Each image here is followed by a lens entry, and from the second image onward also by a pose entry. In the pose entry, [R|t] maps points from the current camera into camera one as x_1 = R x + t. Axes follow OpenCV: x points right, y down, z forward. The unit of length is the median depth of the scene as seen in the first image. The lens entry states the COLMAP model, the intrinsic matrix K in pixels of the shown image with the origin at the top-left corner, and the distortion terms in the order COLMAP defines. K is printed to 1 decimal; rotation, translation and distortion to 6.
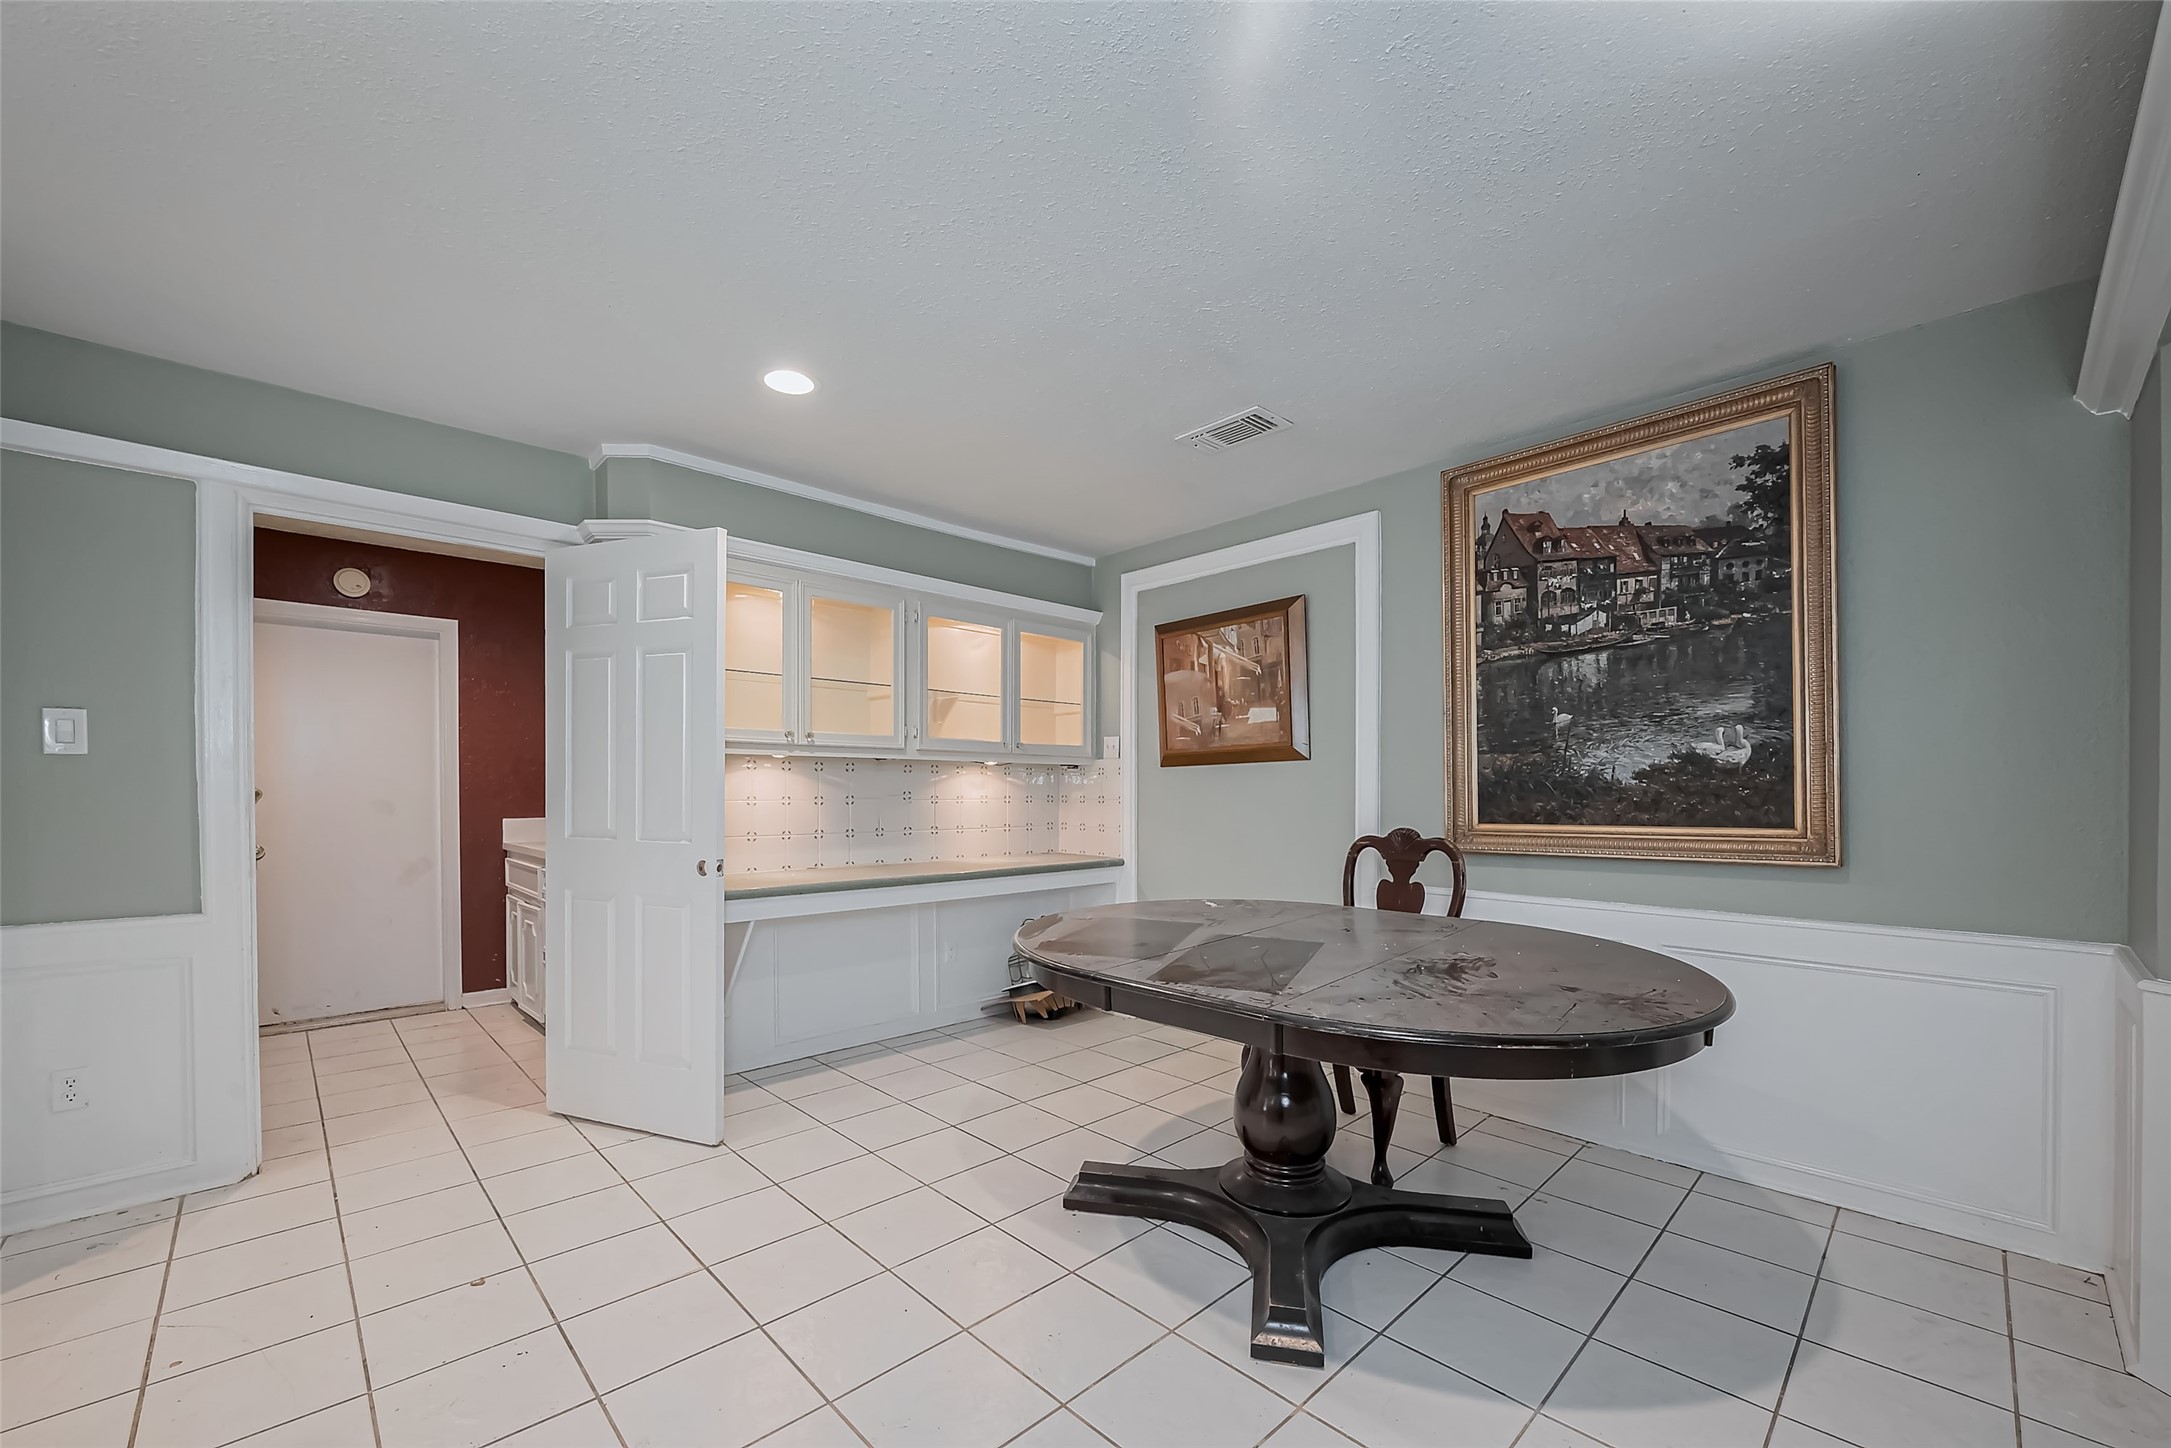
lens RADIAL K [[853.2, 0, 1096.1], [0, 853.2, 792.2], [0, 0, 1]] dist [-0.001741, -0.000042]
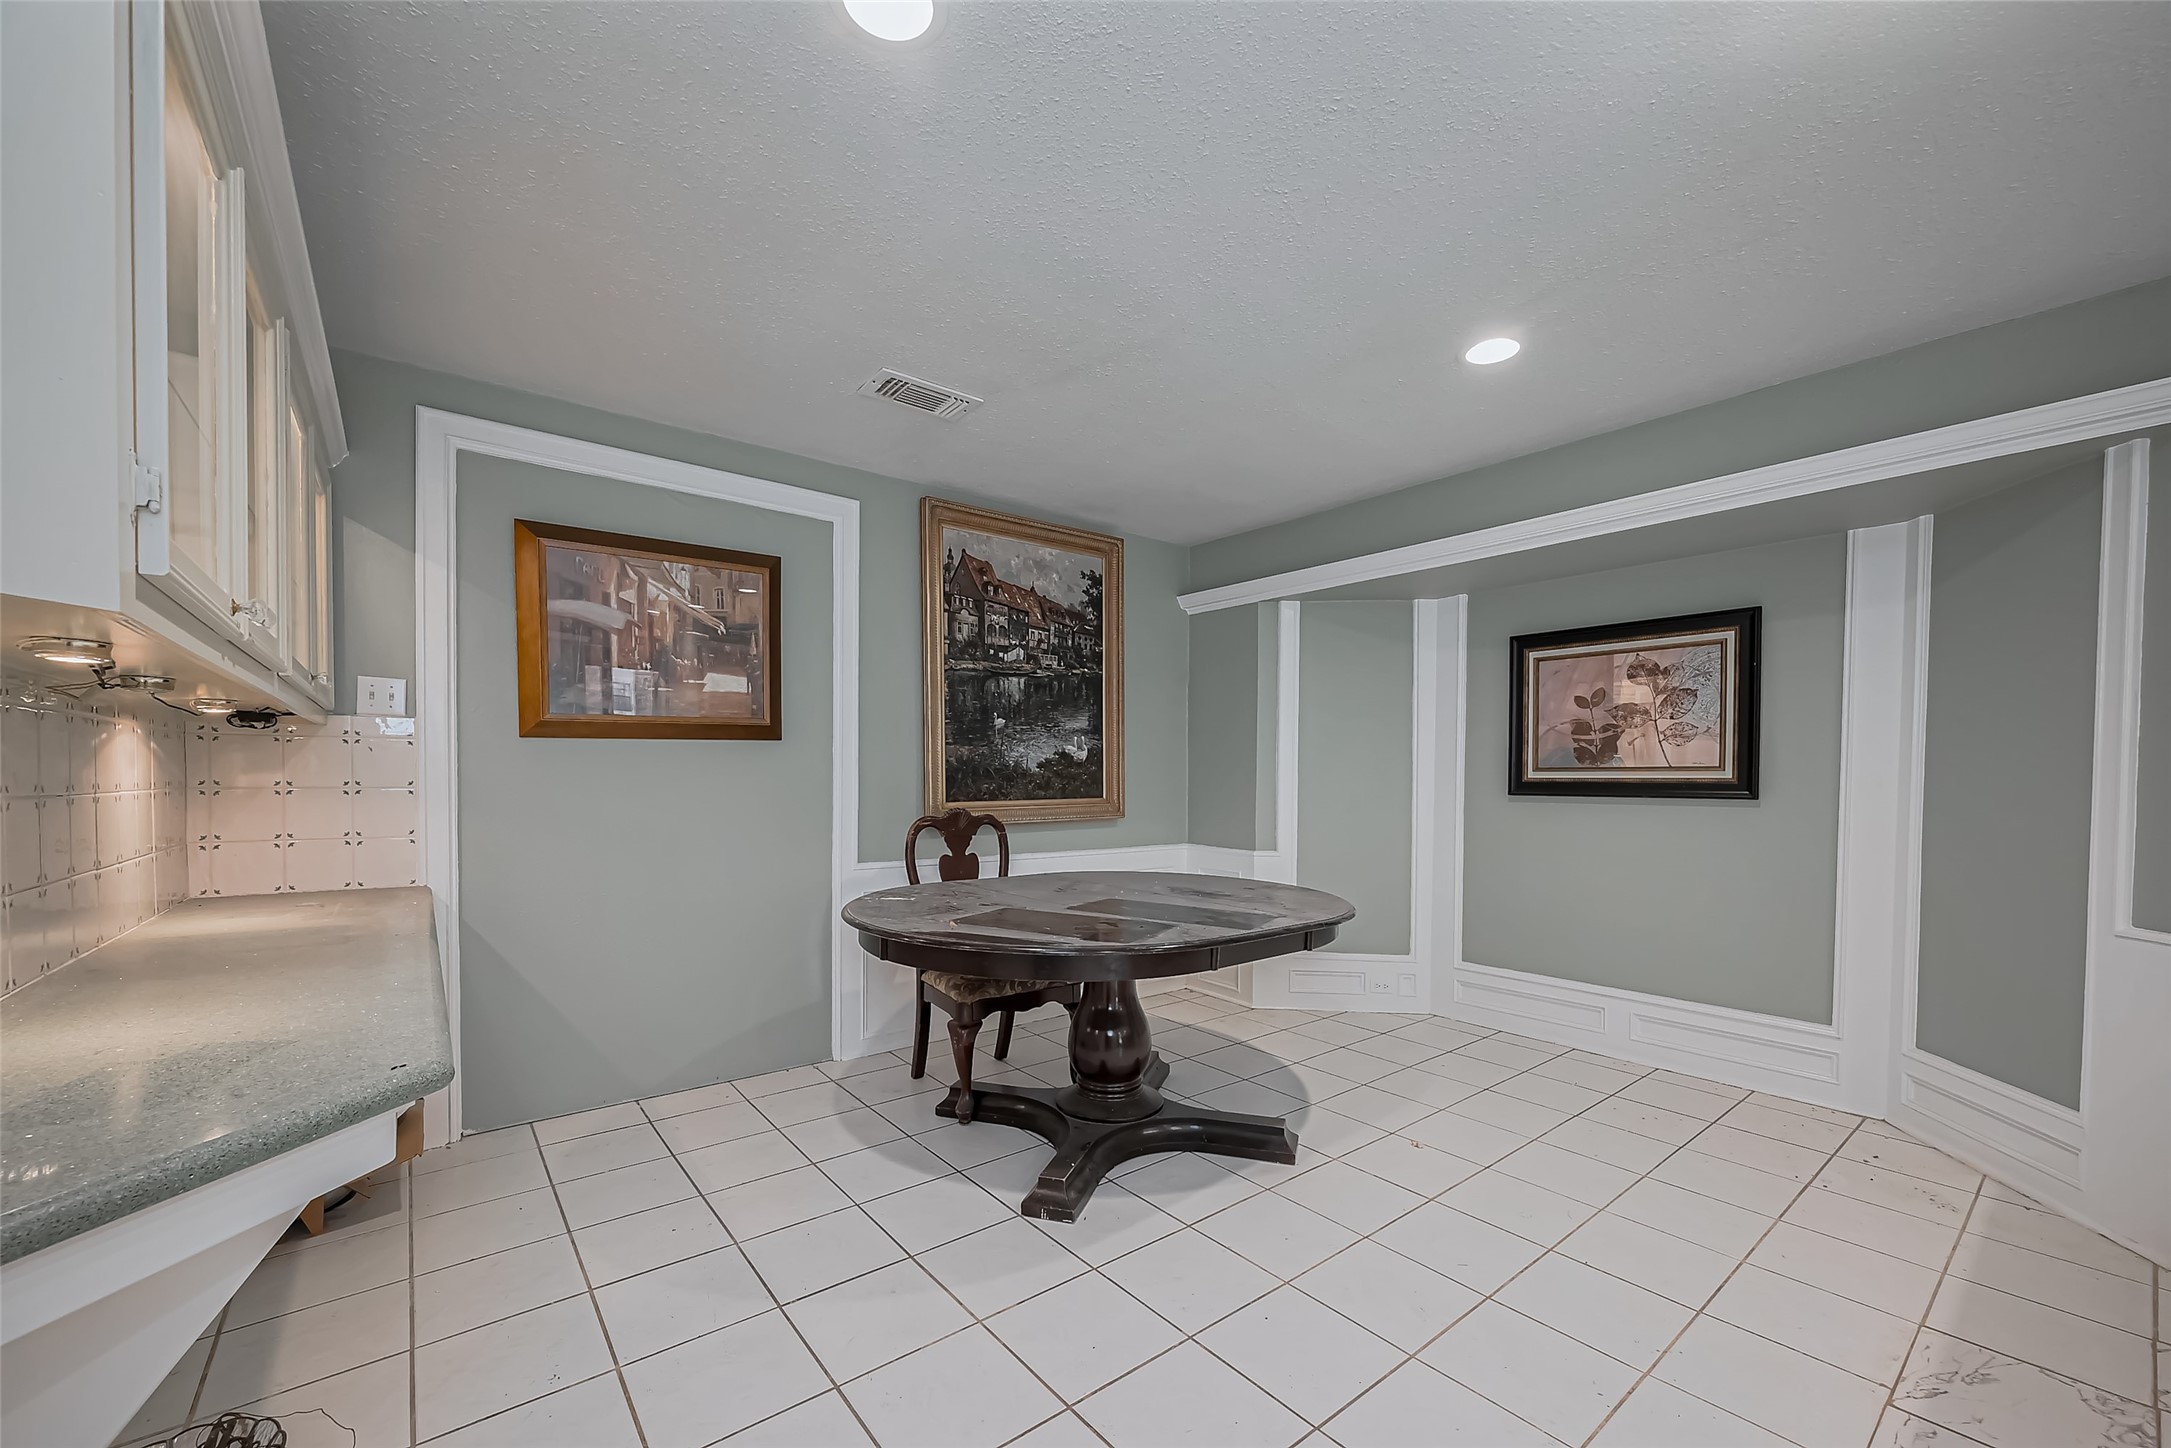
lens RADIAL K [[853.2, 0, 1095.4], [0, 853.2, 788.4], [0, 0, 1]] dist [-0.001741, -0.000042]
pose [[0.094718, -0.015606, 0.995382, -0.779825], [-0.005583, 0.999853, 0.016207, -0.004069], [-0.995489, -0.007092, 0.094617, 0.720903]]
